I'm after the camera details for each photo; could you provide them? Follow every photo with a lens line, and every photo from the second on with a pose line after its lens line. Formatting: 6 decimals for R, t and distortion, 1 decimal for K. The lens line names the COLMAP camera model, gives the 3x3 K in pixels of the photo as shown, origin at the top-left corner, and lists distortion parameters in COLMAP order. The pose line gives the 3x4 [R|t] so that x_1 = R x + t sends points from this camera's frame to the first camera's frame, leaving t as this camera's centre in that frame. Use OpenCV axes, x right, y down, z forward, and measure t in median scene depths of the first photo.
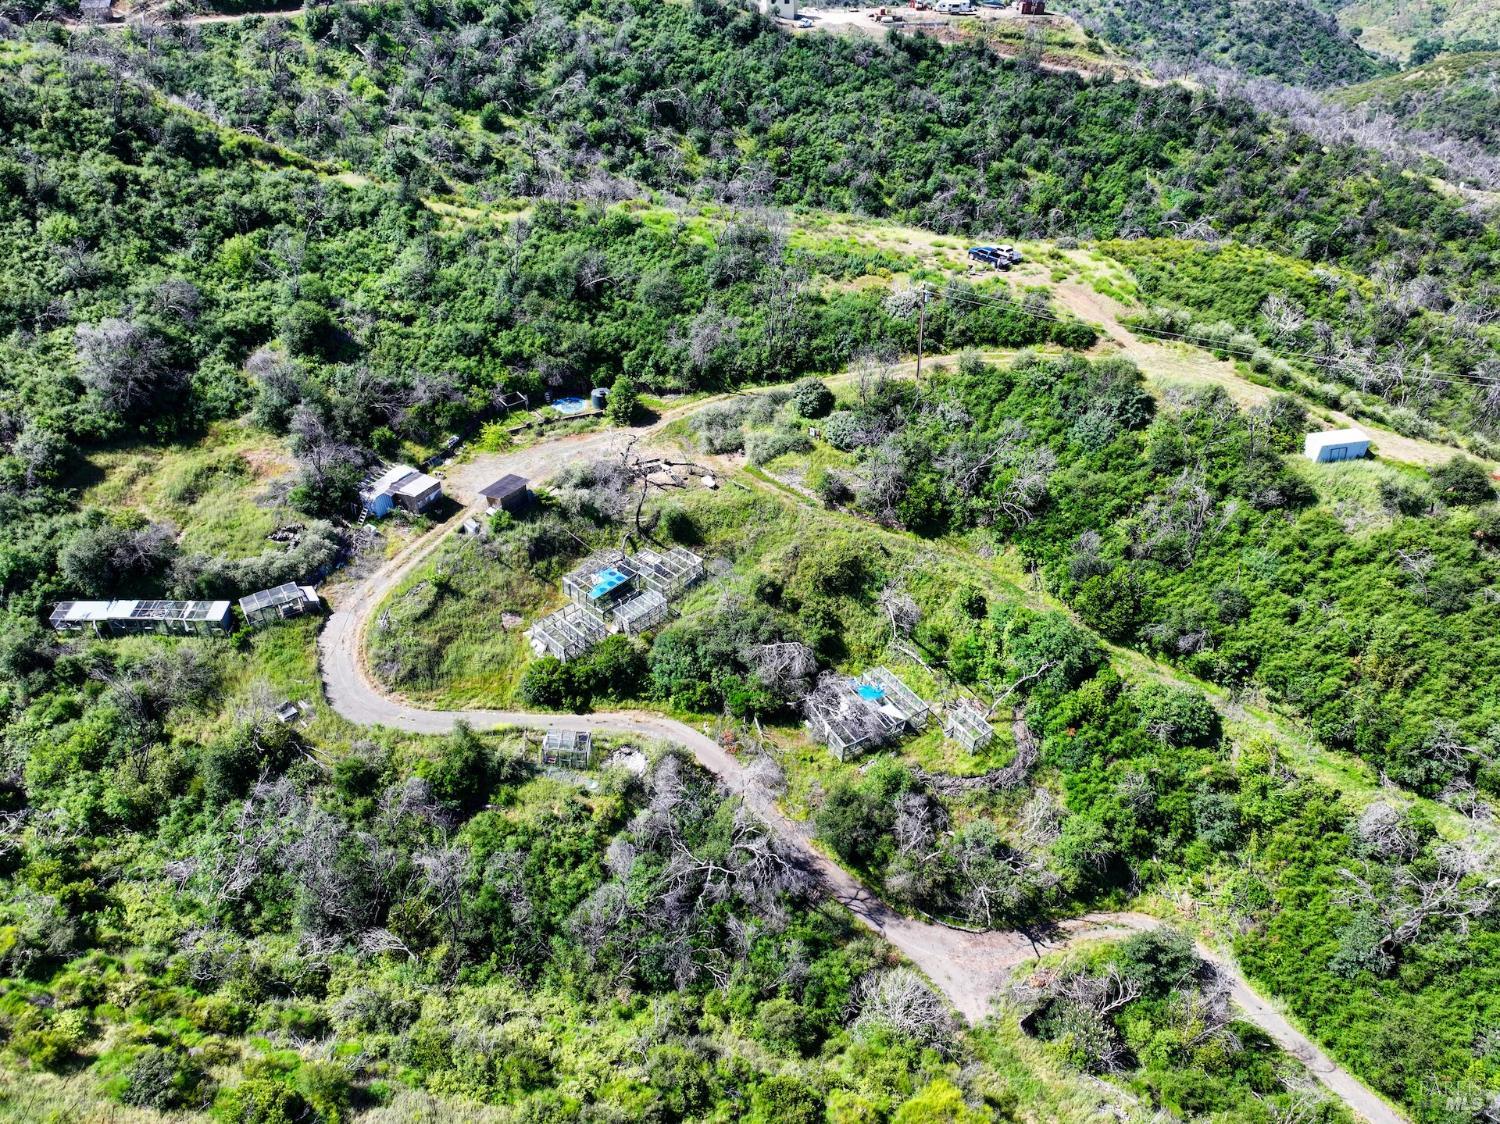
lens RADIAL K [[1055.6, 0, 759.4], [0, 1055.6, 556.5], [0, 0, 1]] dist [-0.005040, 0.022762]
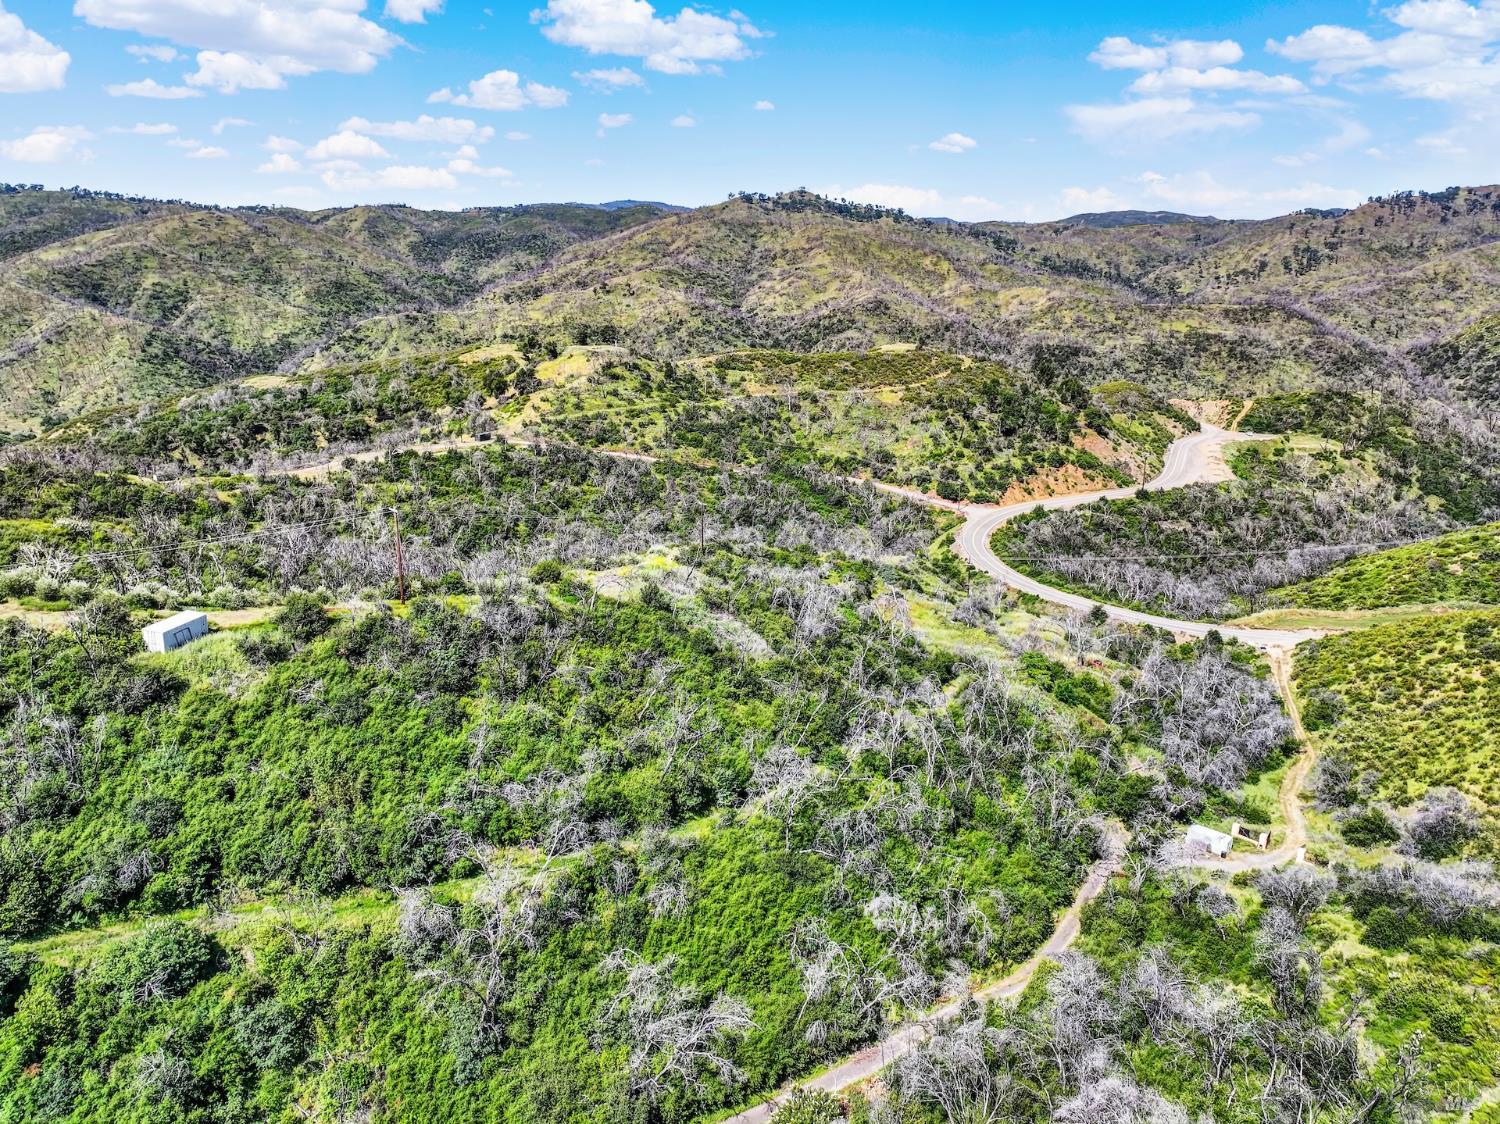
lens RADIAL K [[1055.6, 0, 750.6], [0, 1055.6, 559.2], [0, 0, 1]] dist [-0.005040, 0.022762]
pose [[0.447695, -0.243657, 0.860349, -0.015930], [0.509666, 0.860101, -0.021626, 0.122483], [-0.734717, 0.448172, 0.509246, 0.123831]]
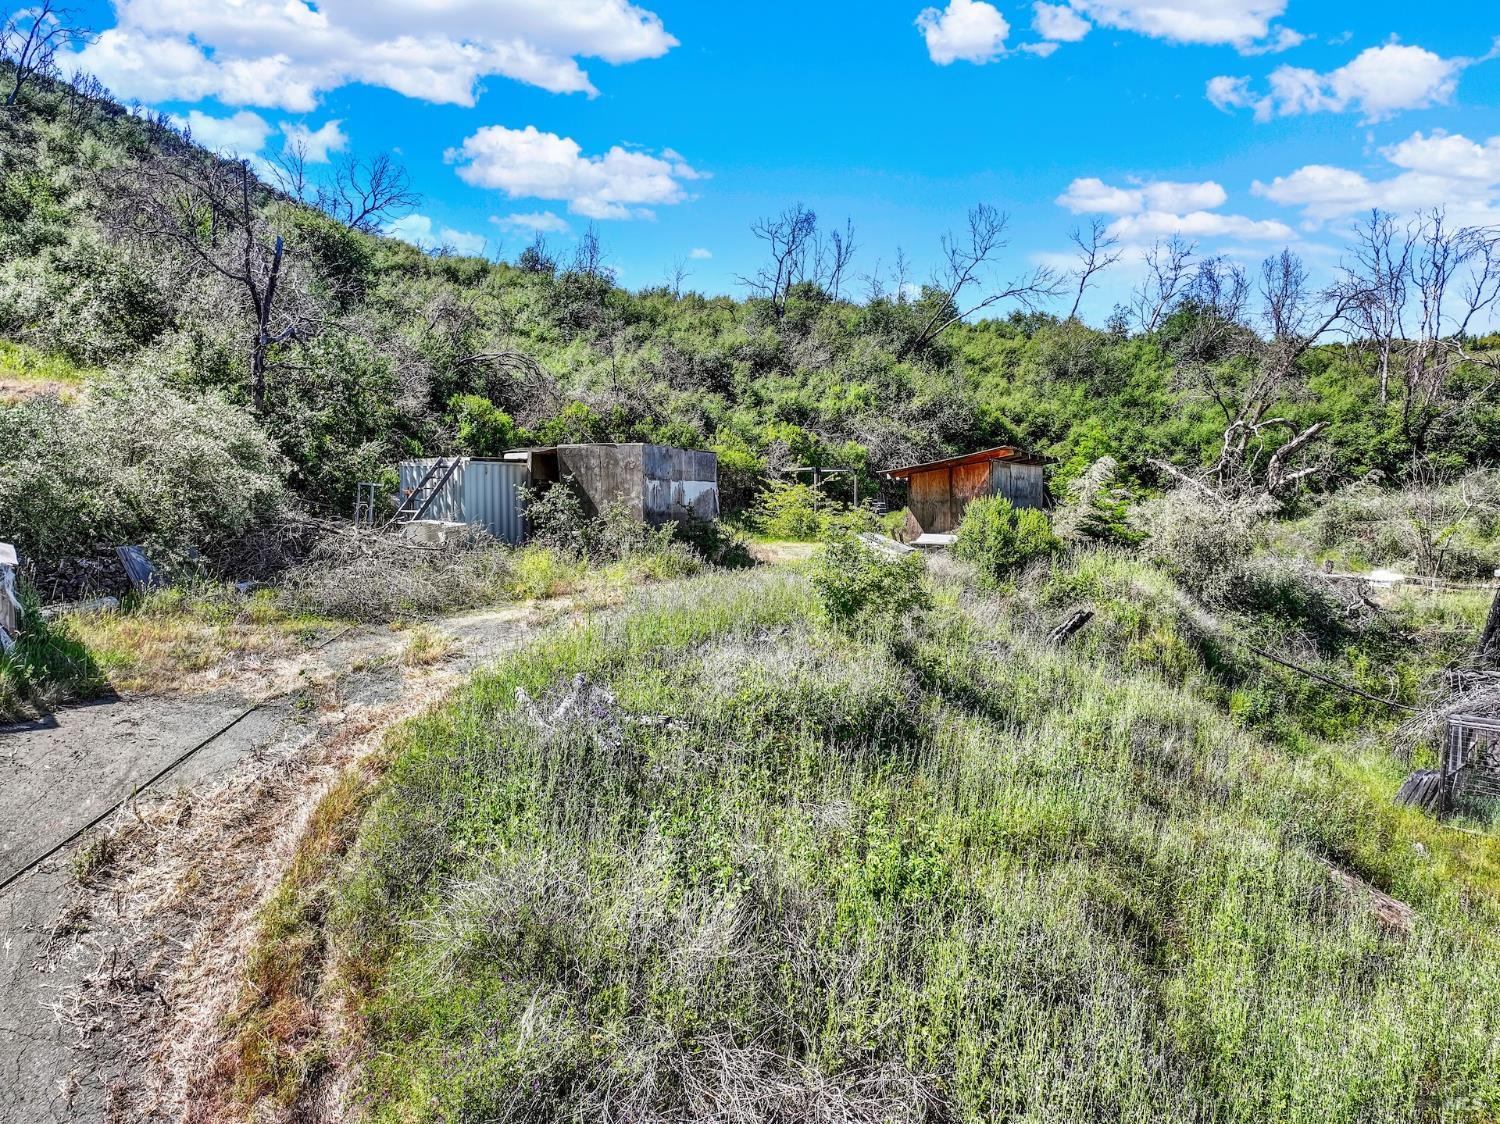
lens RADIAL K [[1055.6, 0, 751.5], [0, 1055.6, 552.2], [0, 0, 1]] dist [-0.005040, 0.022762]
pose [[0.999547, 0.007040, 0.029276, -0.306035], [0.010761, 0.824560, -0.565672, 0.096838], [-0.028122, 0.565730, 0.824111, 0.810928]]
